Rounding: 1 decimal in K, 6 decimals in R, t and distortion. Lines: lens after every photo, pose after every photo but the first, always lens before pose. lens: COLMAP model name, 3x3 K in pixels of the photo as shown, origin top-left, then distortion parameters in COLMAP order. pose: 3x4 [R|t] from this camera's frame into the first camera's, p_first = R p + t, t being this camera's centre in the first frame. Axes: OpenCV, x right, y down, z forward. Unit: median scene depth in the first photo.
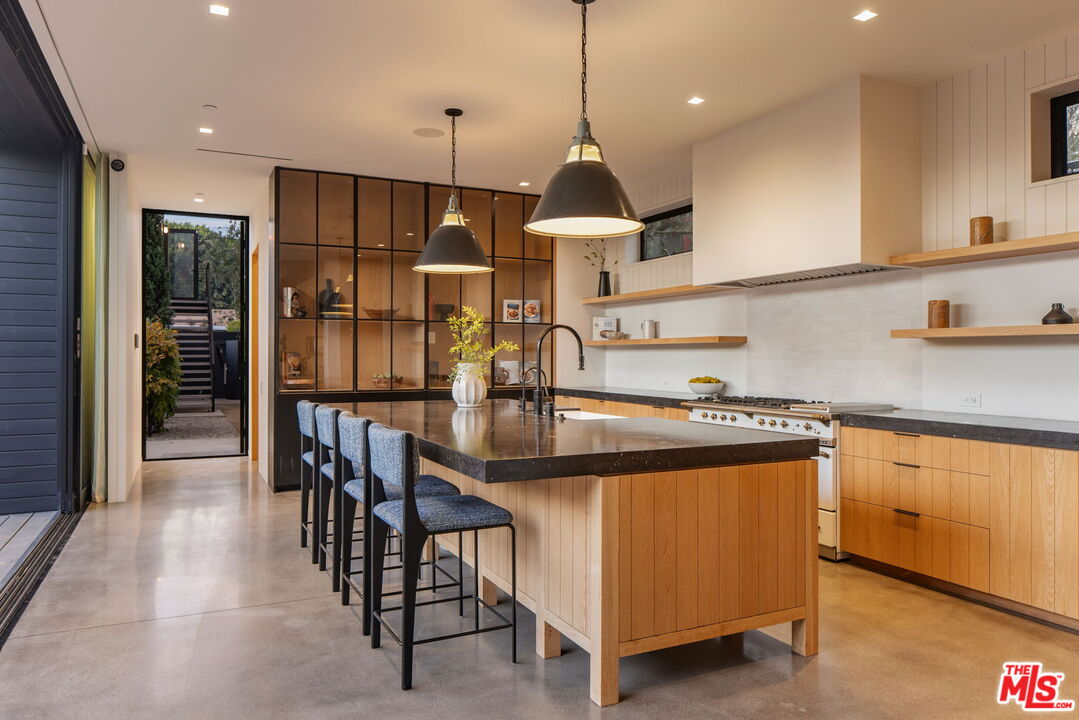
lens RADIAL K [[743.7, 0, 539.5], [0, 743.7, 360.0], [0, 0, 1]] dist [-0.003056, -0.001370]
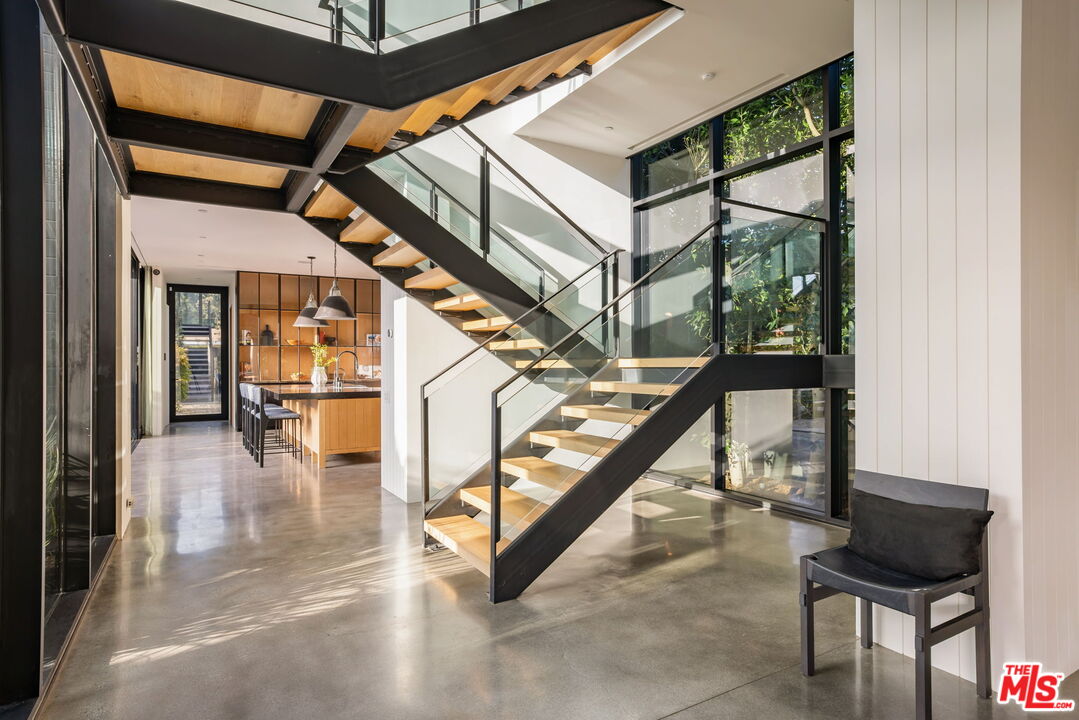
lens RADIAL K [[588.3, 0, 539.5], [0, 588.3, 360.0], [0, 0, 1]] dist [-0.036265, 0.038316]
pose [[0.996015, -0.009453, 0.088682, 0.316589], [0.009954, 0.999937, -0.005214, -0.000137], [-0.088628, 0.006076, 0.996046, -0.645447]]
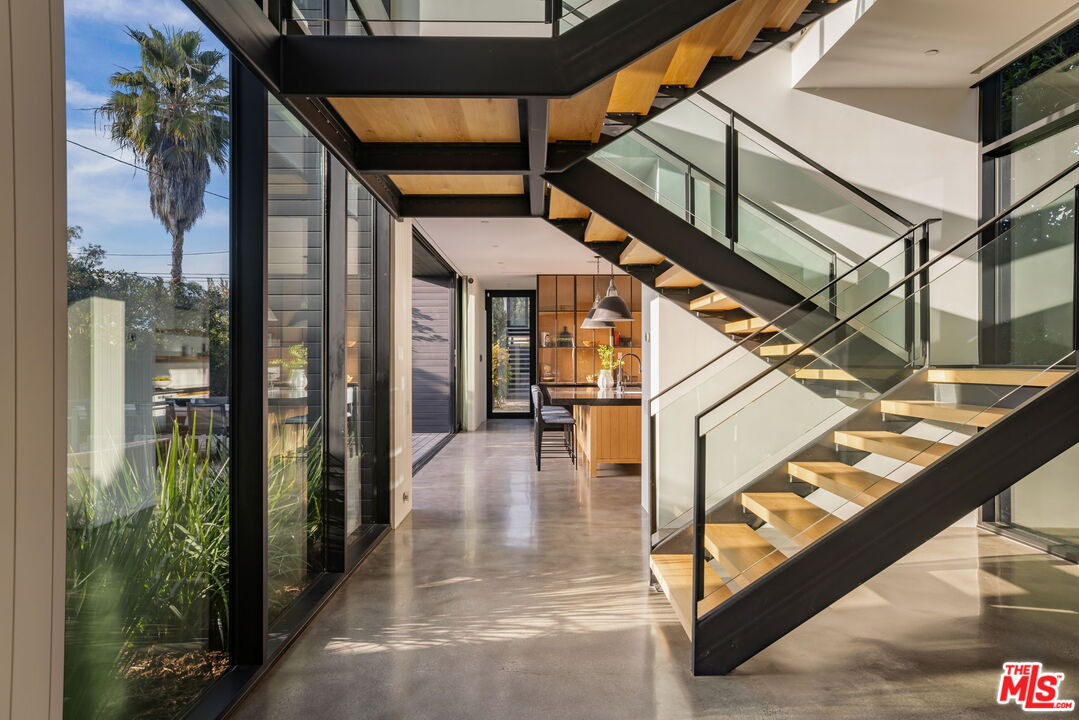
lens RADIAL K [[638.5, 0, 539.5], [0, 638.5, 360.0], [0, 0, 1]] dist [-0.000886, 0.001309]
pose [[0.906491, -0.007408, -0.422160, 0.395742], [0.005408, 0.999968, -0.005935, -0.010672], [0.422190, 0.003098, 0.906502, -0.601679]]
